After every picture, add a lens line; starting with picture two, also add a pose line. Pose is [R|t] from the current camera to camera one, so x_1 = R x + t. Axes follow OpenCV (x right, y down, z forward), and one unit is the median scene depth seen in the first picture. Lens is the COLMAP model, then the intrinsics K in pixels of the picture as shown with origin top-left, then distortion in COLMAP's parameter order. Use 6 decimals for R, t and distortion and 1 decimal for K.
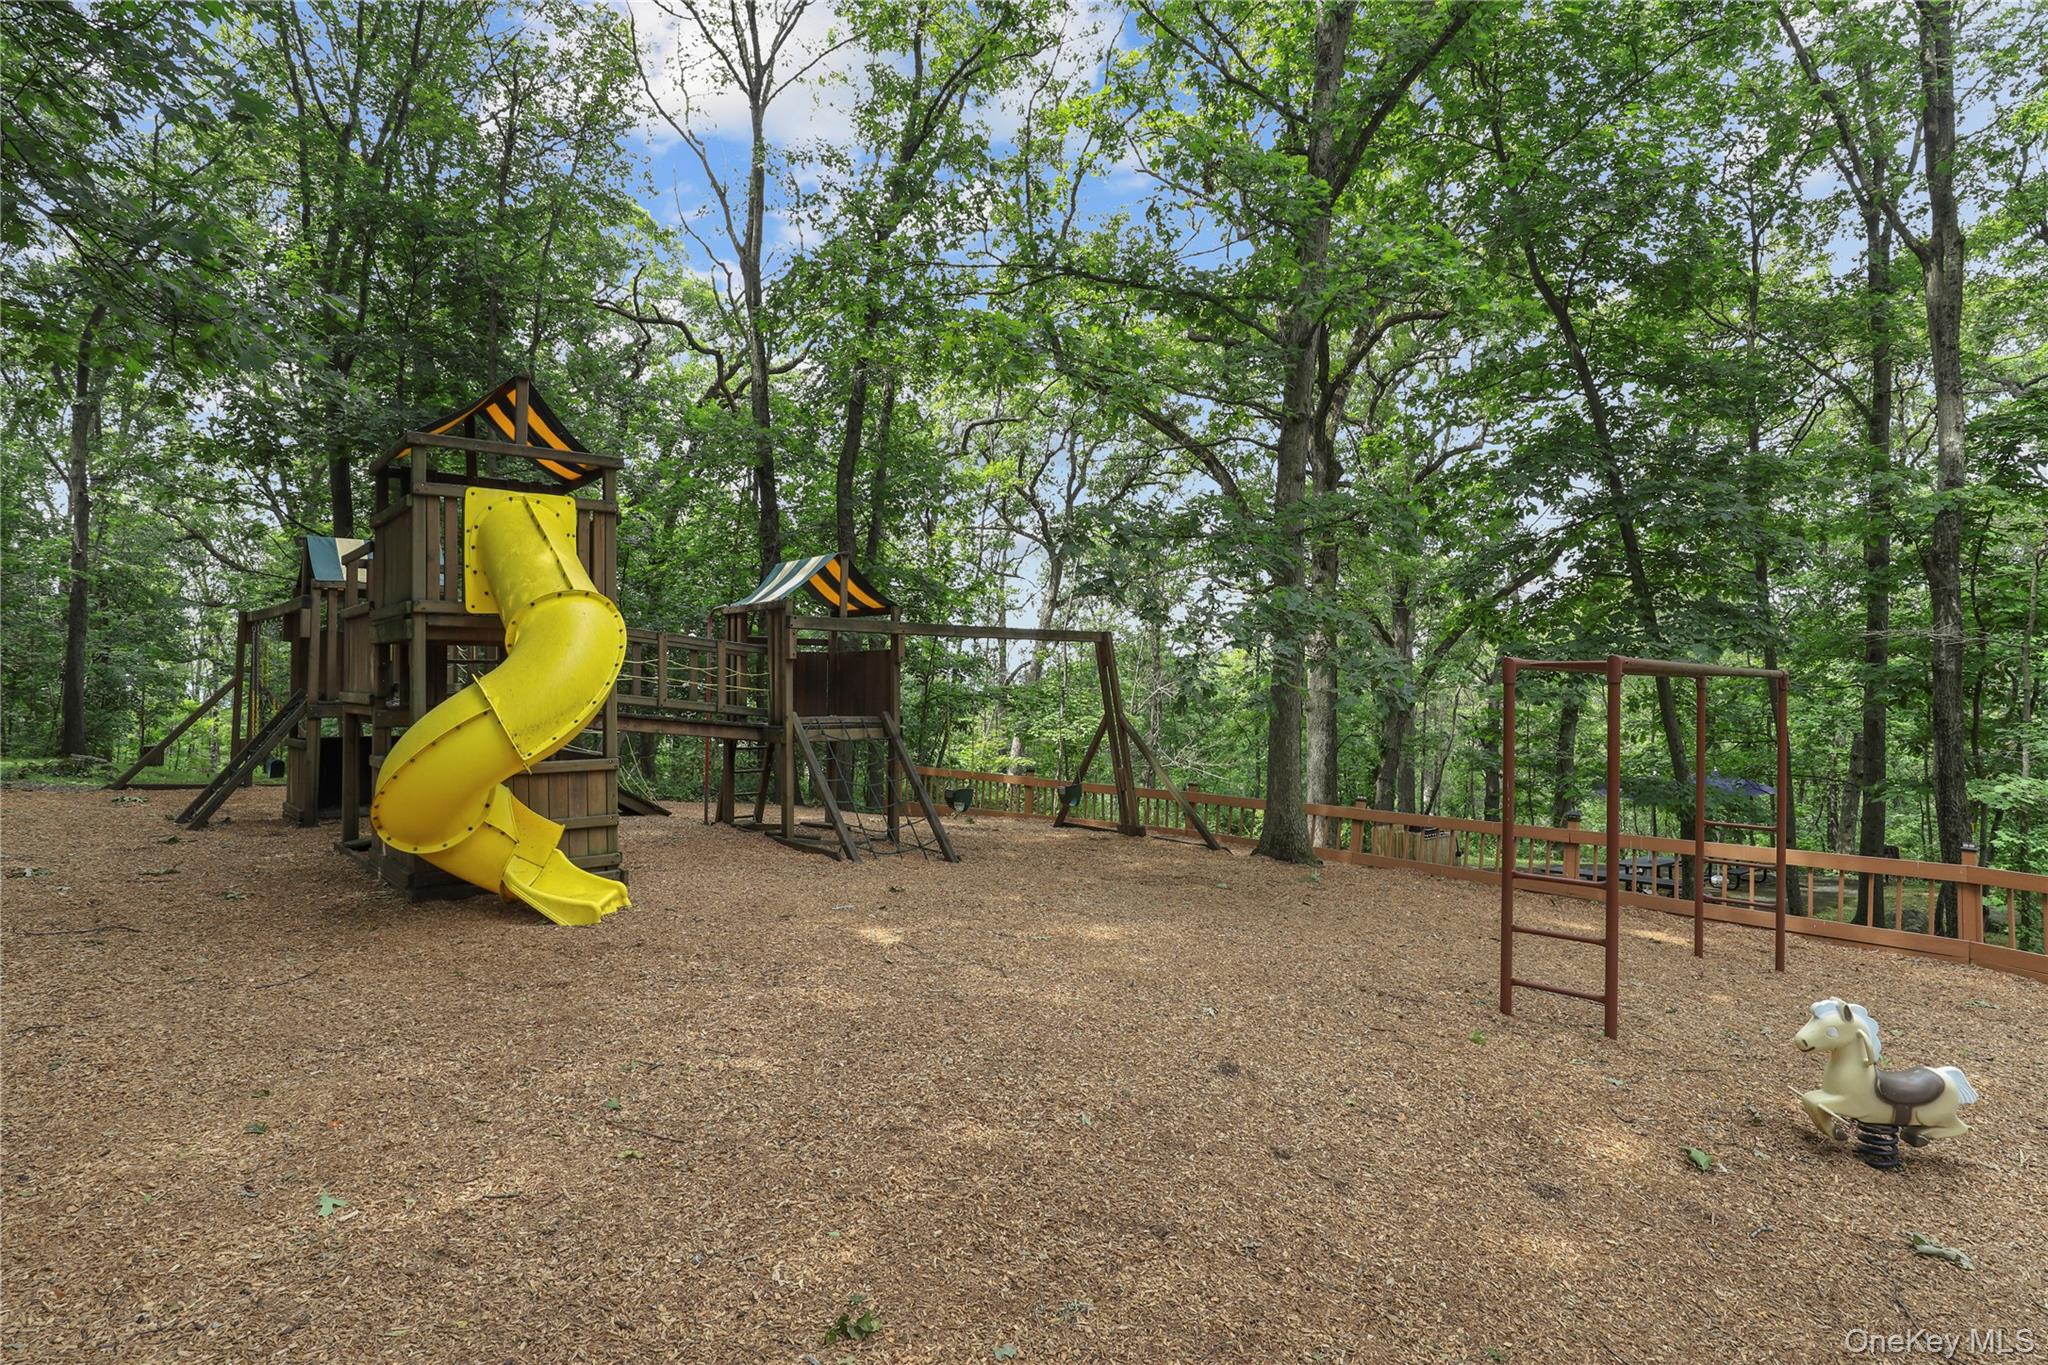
lens RADIAL K [[1071.4, 0, 1024.0], [0, 1071.4, 682.5], [0, 0, 1]] dist [-0.033232, 0.011725]
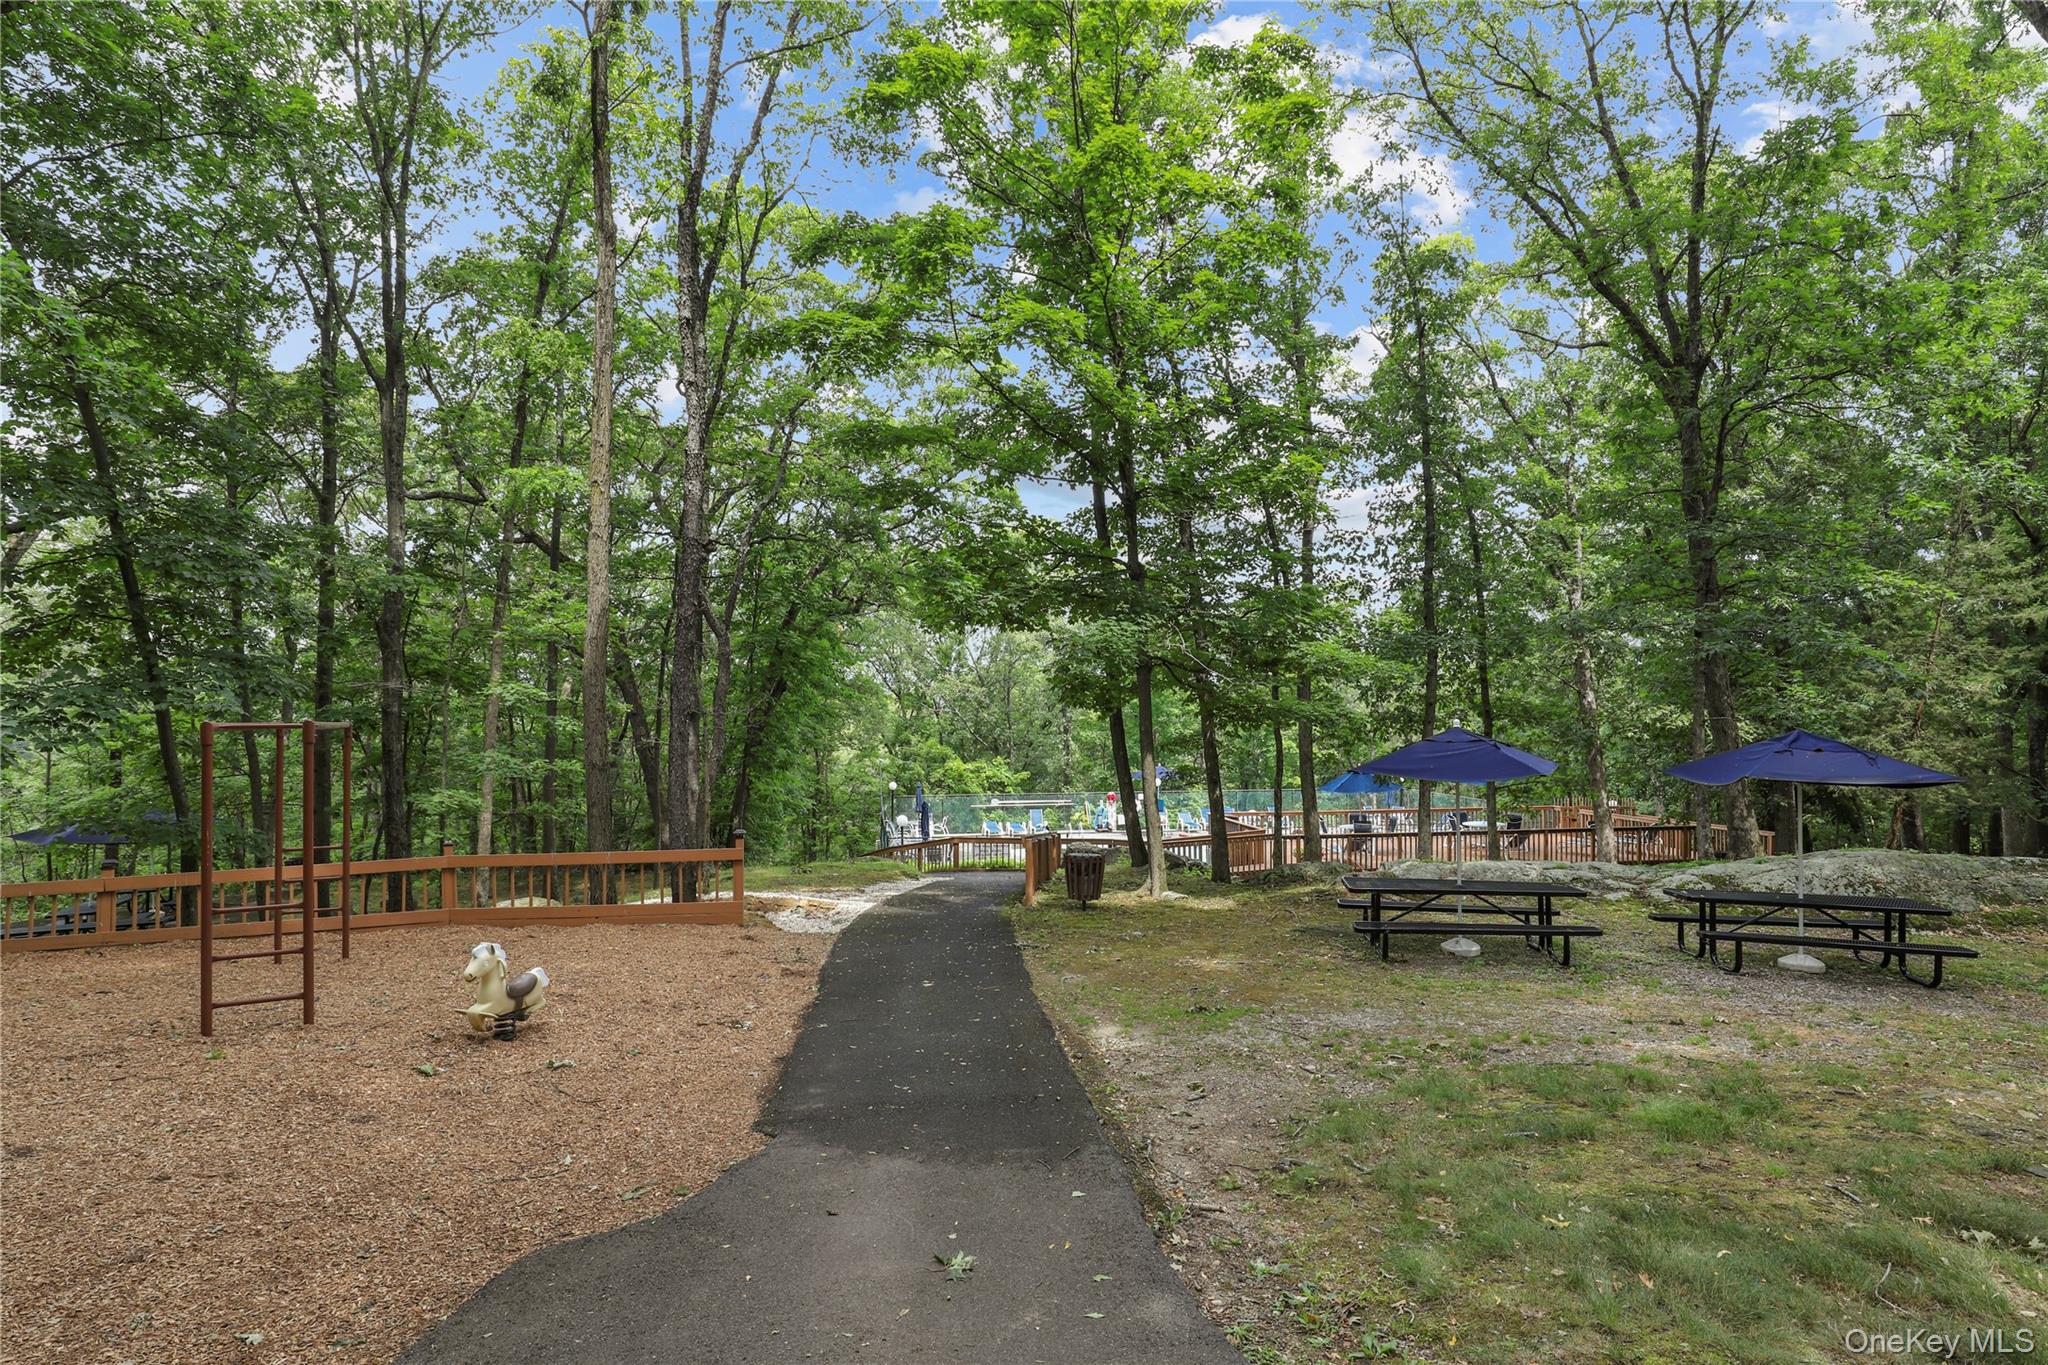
lens RADIAL K [[1071.4, 0, 1024.0], [0, 1071.4, 682.5], [0, 0, 1]] dist [-0.033232, 0.011725]
pose [[0.222731, 0.014313, 0.974775, -0.603023], [0.002752, 0.999879, -0.015311, -0.062541], [-0.974876, 0.006093, 0.222665, -0.142988]]
